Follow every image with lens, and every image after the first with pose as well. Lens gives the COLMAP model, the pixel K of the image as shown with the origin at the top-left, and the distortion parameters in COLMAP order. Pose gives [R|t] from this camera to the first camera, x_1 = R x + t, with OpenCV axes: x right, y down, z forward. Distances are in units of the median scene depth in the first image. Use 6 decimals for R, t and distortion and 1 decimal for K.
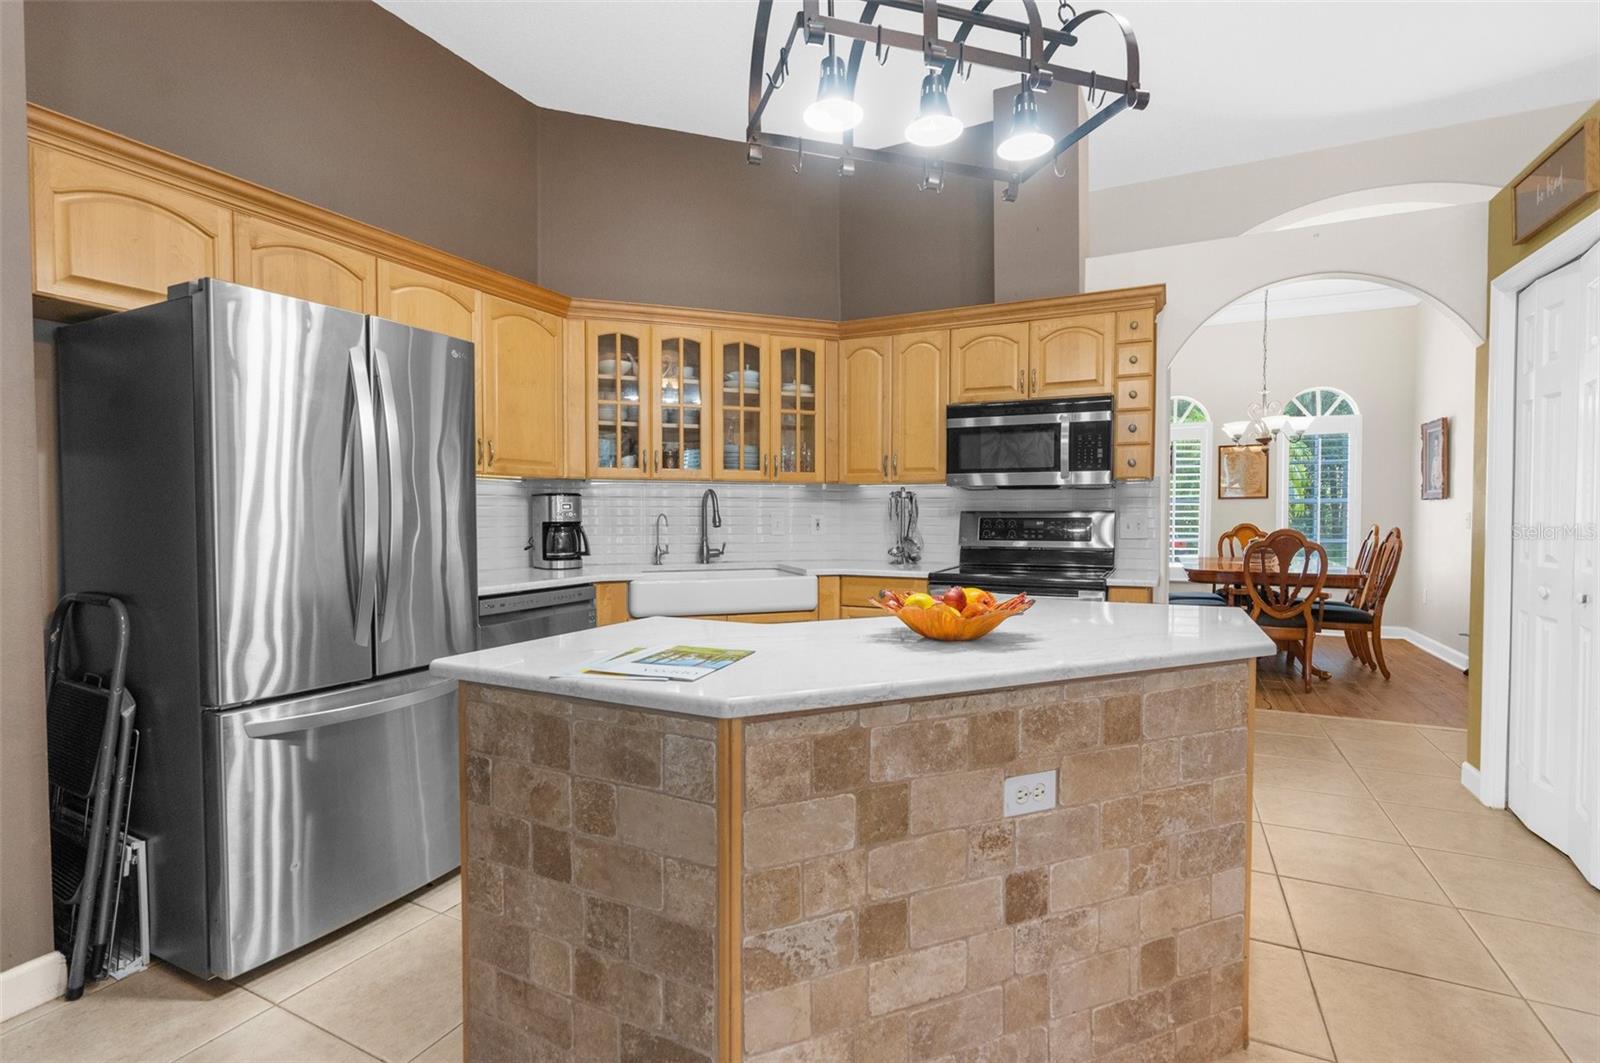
lens RADIAL K [[739.5, 0, 807.0], [0, 739.5, 539.9], [0, 0, 1]] dist [-0.009729, 0.000417]
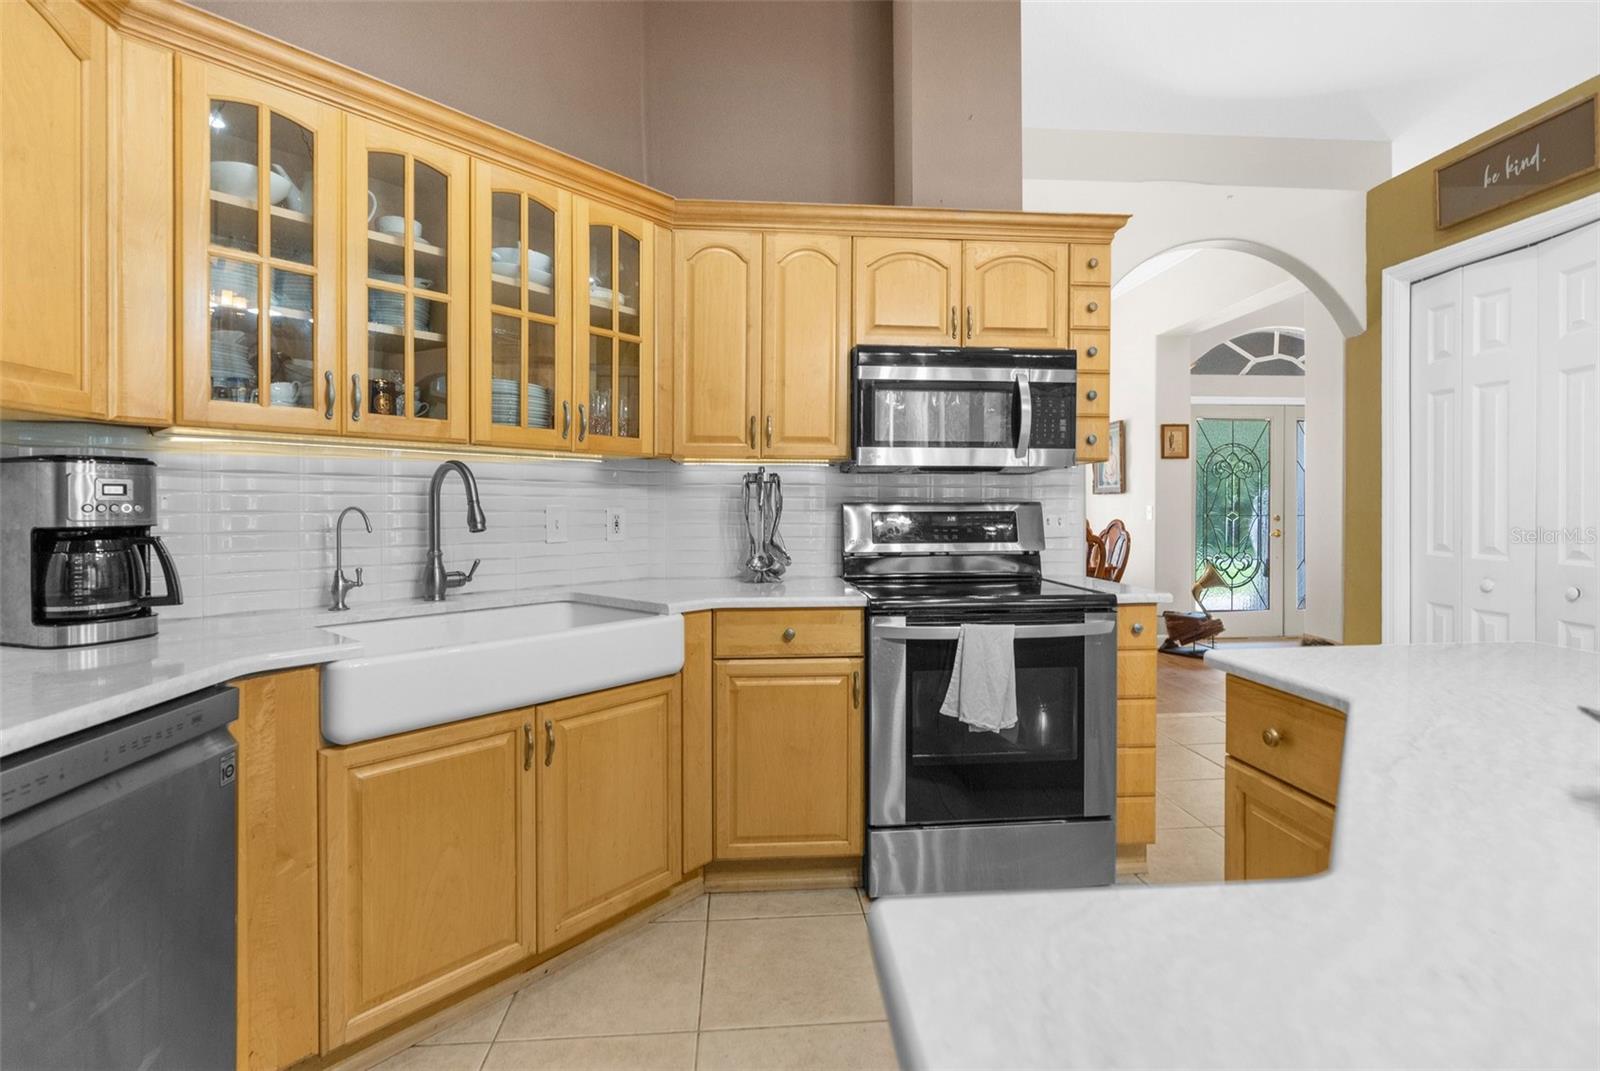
lens RADIAL K [[739.5, 0, 797.7], [0, 739.5, 507.4], [0, 0, 1]] dist [-0.009729, 0.000417]
pose [[0.864436, -0.001421, 0.502741, -0.196367], [0.019158, 0.999363, -0.030117, -0.015046], [-0.502378, 0.035665, 0.863912, 0.447139]]
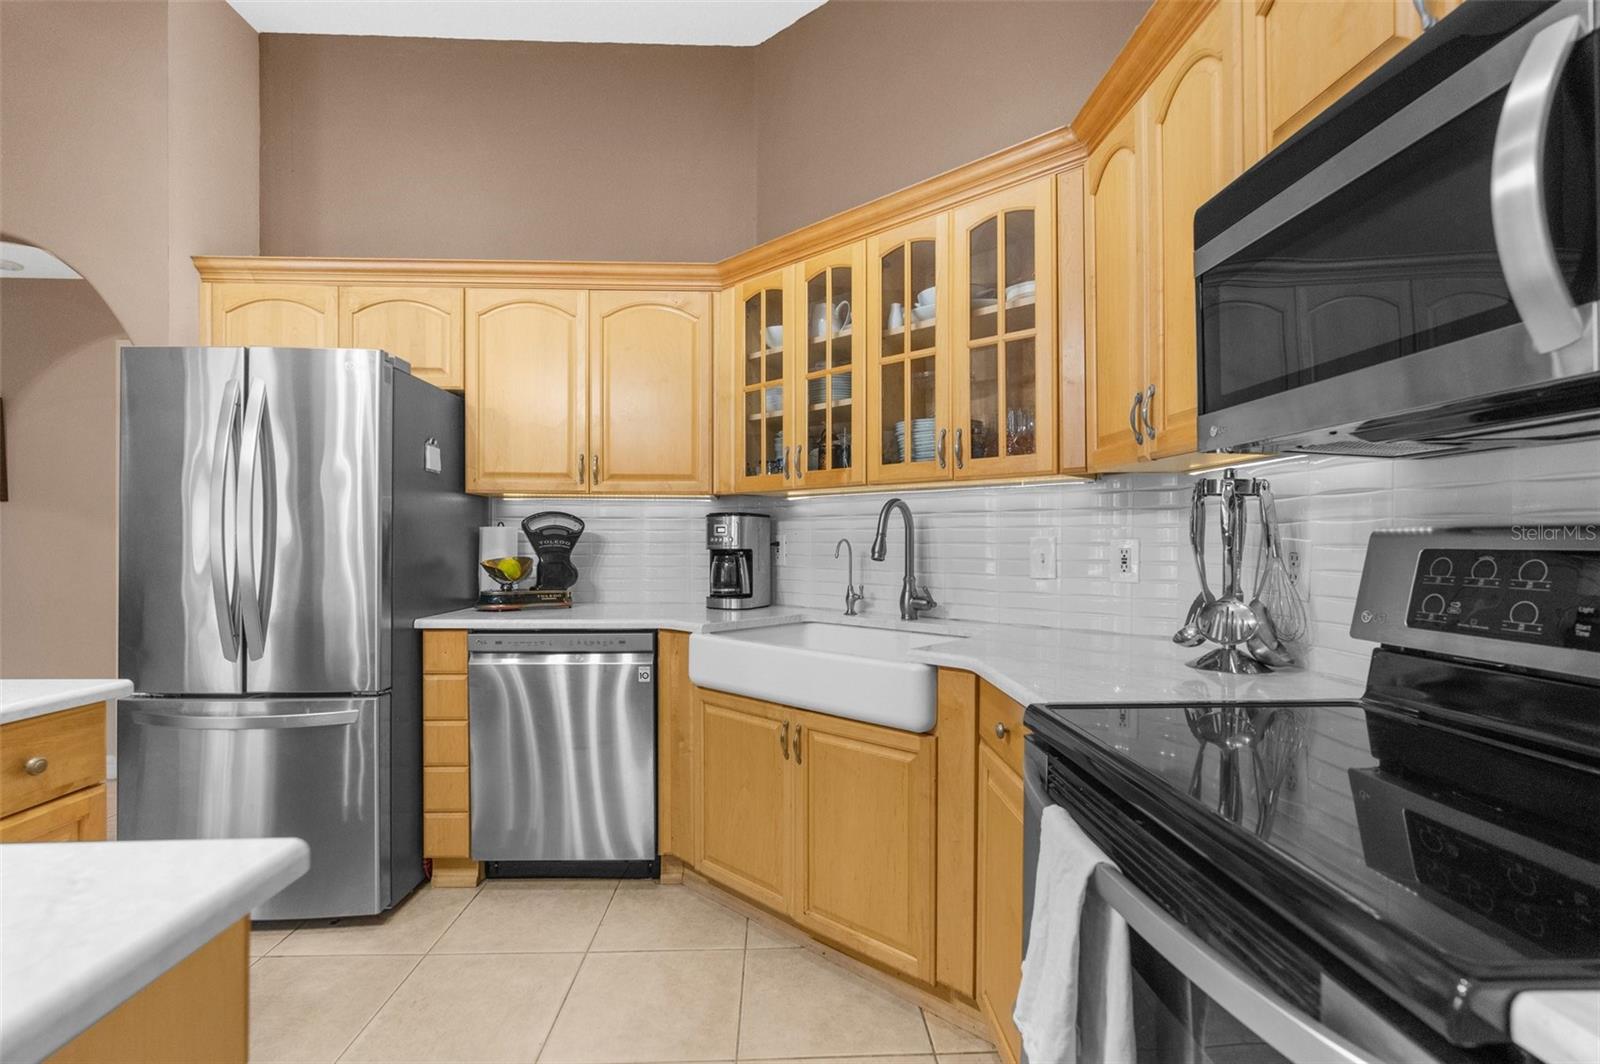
lens RADIAL K [[739.5, 0, 808.6], [0, 739.5, 544.2], [0, 0, 1]] dist [-0.009729, 0.000417]
pose [[0.471165, 0.004477, -0.882034, 0.401160], [-0.034296, 0.999324, -0.013248, -0.021529], [0.881378, 0.036492, 0.471000, 0.692653]]
